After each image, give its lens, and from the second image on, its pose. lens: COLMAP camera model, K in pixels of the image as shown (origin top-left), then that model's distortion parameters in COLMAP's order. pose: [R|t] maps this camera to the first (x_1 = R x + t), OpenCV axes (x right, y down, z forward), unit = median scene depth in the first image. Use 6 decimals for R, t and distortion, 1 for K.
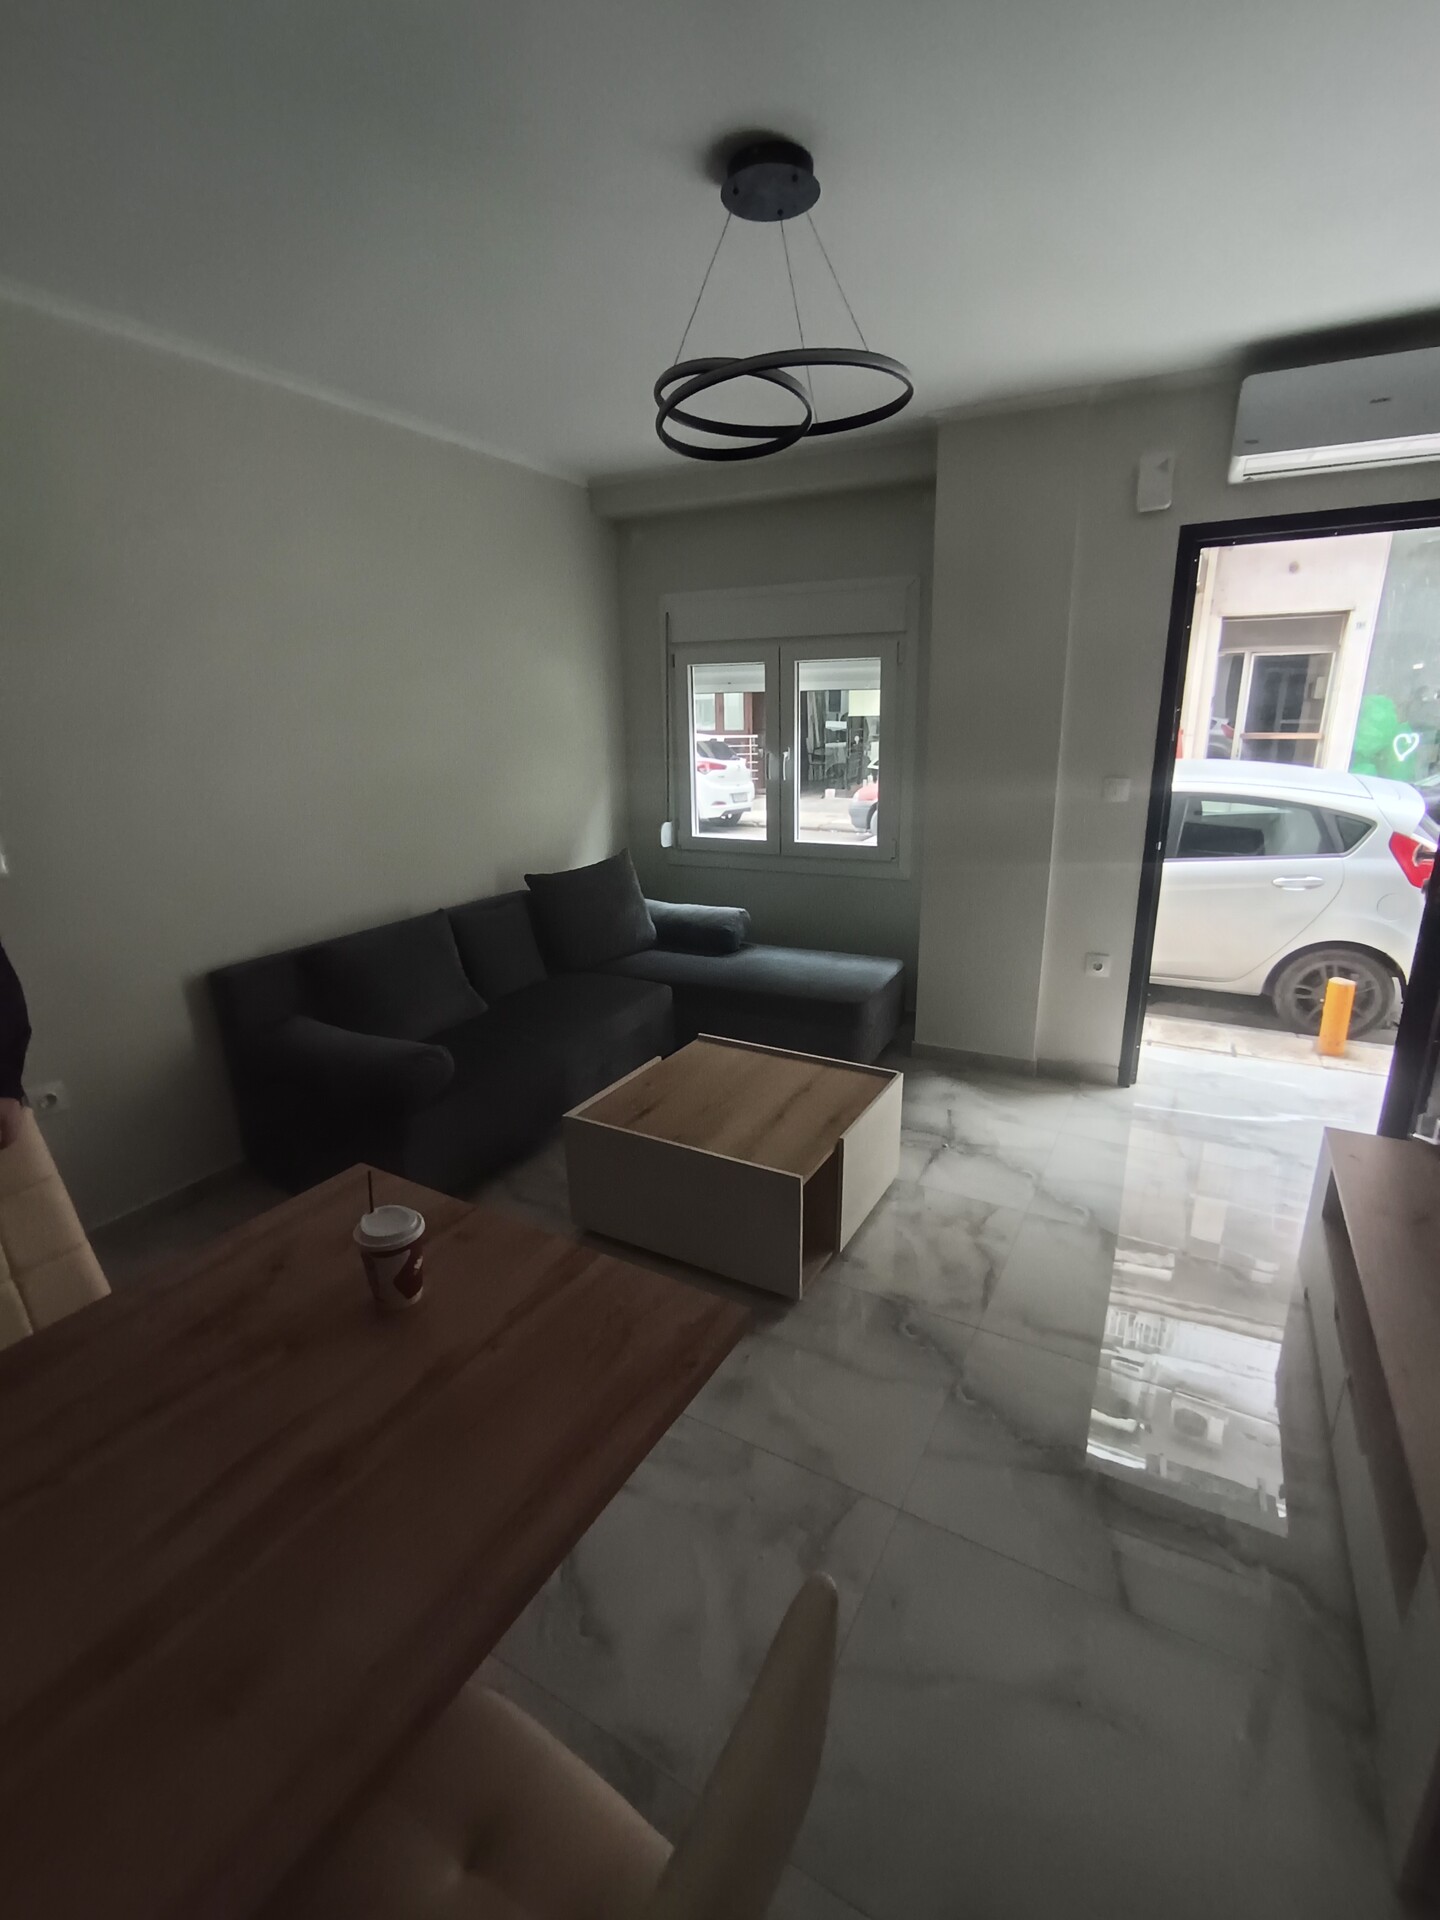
lens RADIAL K [[865.3, 0, 728.8], [0, 865.3, 958.6], [0, 0, 1]] dist [-0.017383, 0.011378]
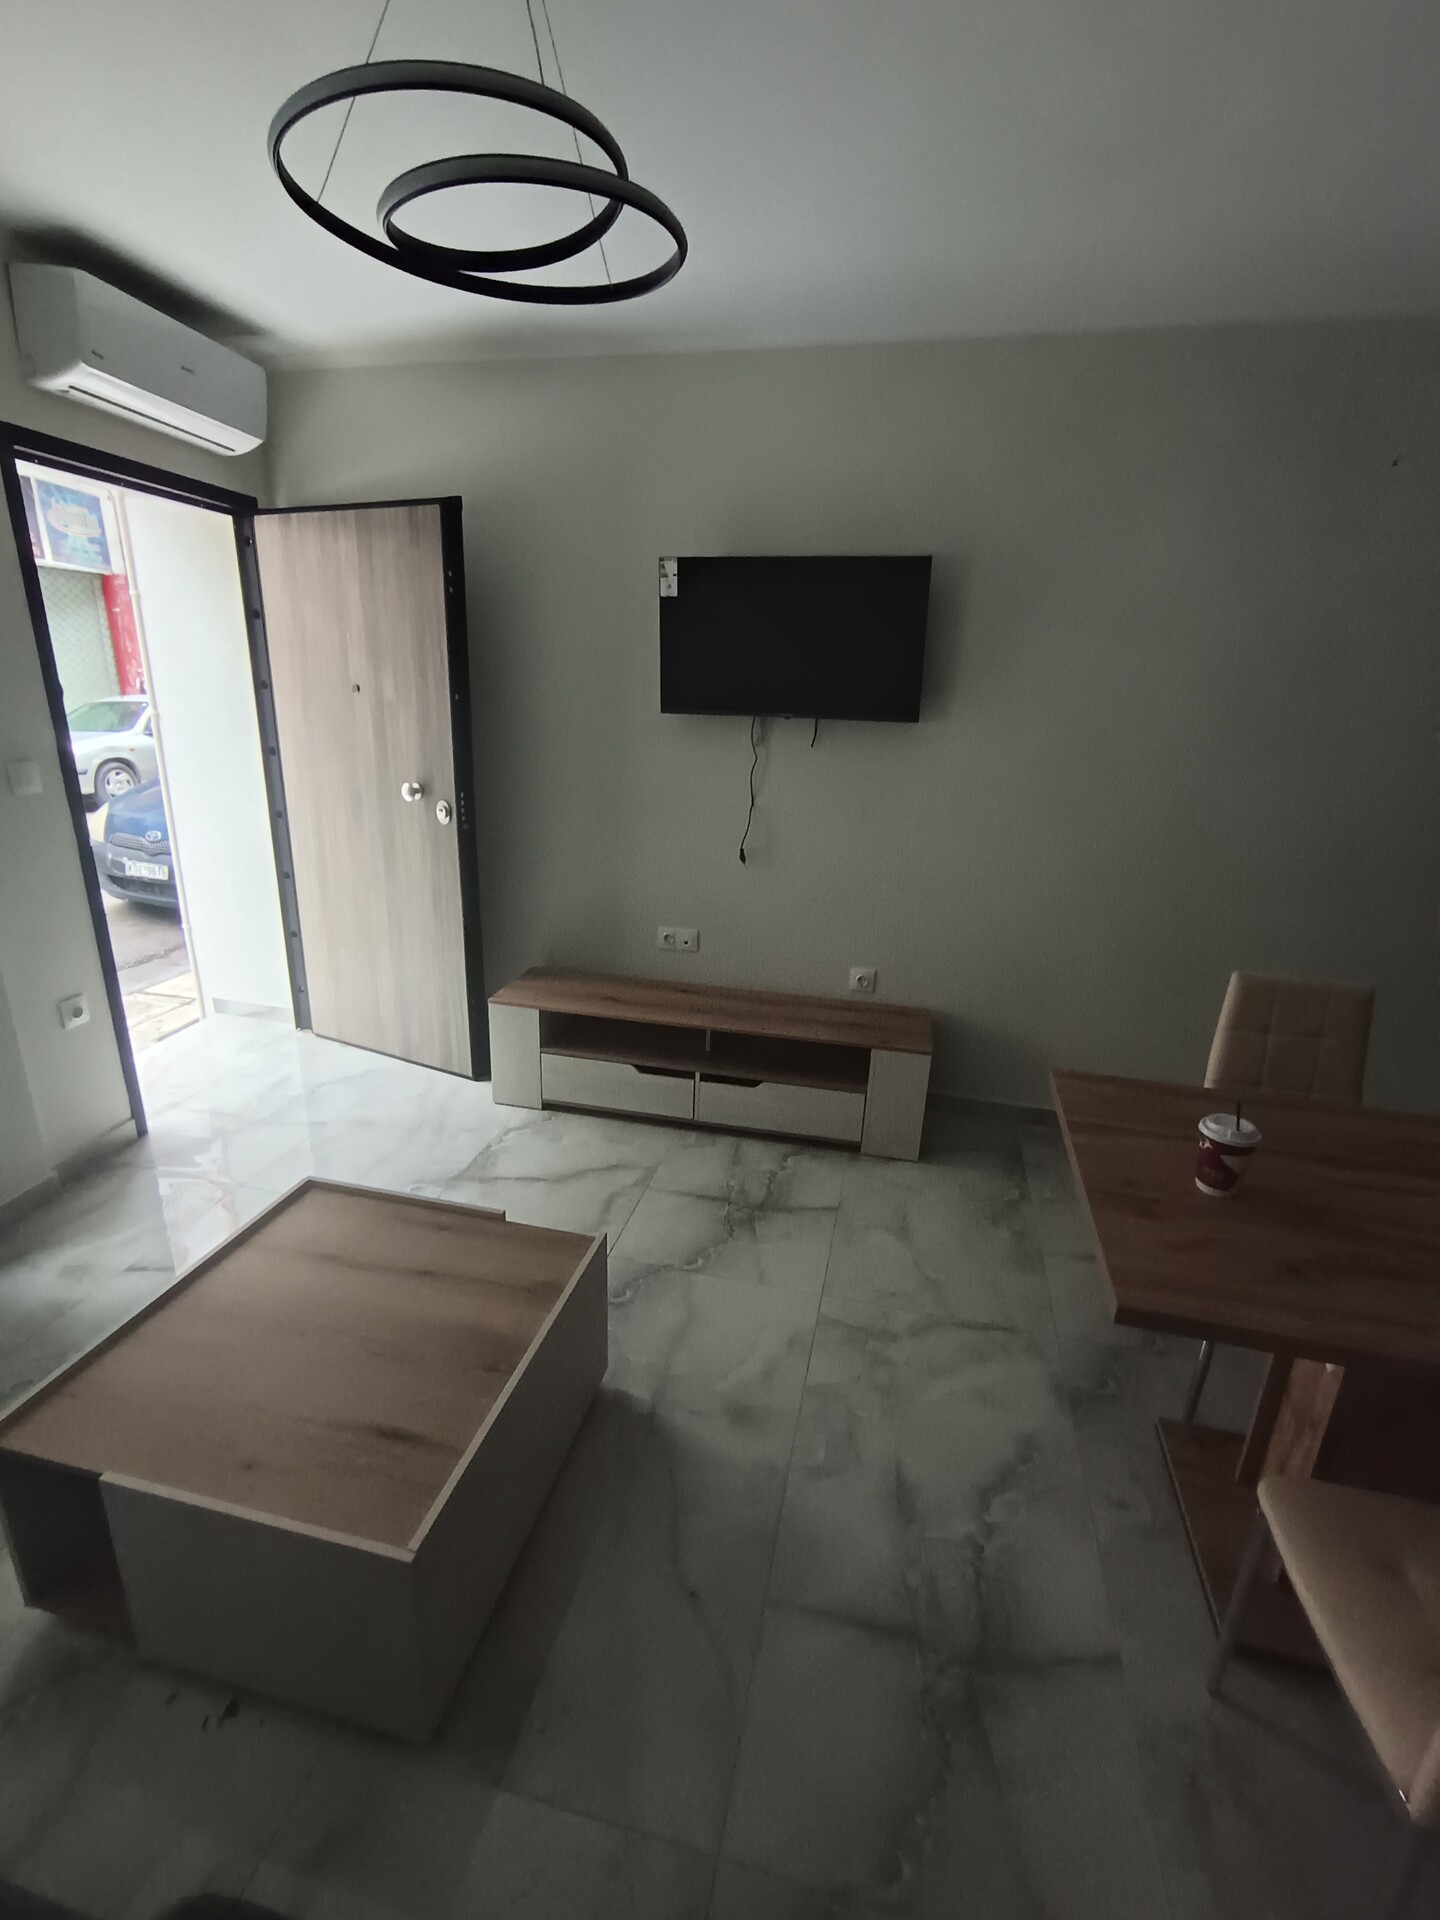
lens RADIAL K [[865.3, 0, 730.8], [0, 865.3, 953.2], [0, 0, 1]] dist [-0.017383, 0.011378]
pose [[-0.267626, -0.294800, 0.917316, -0.443558], [0.247570, 0.899042, 0.361155, -0.185713], [-0.931174, 0.323754, -0.167623, 0.635657]]
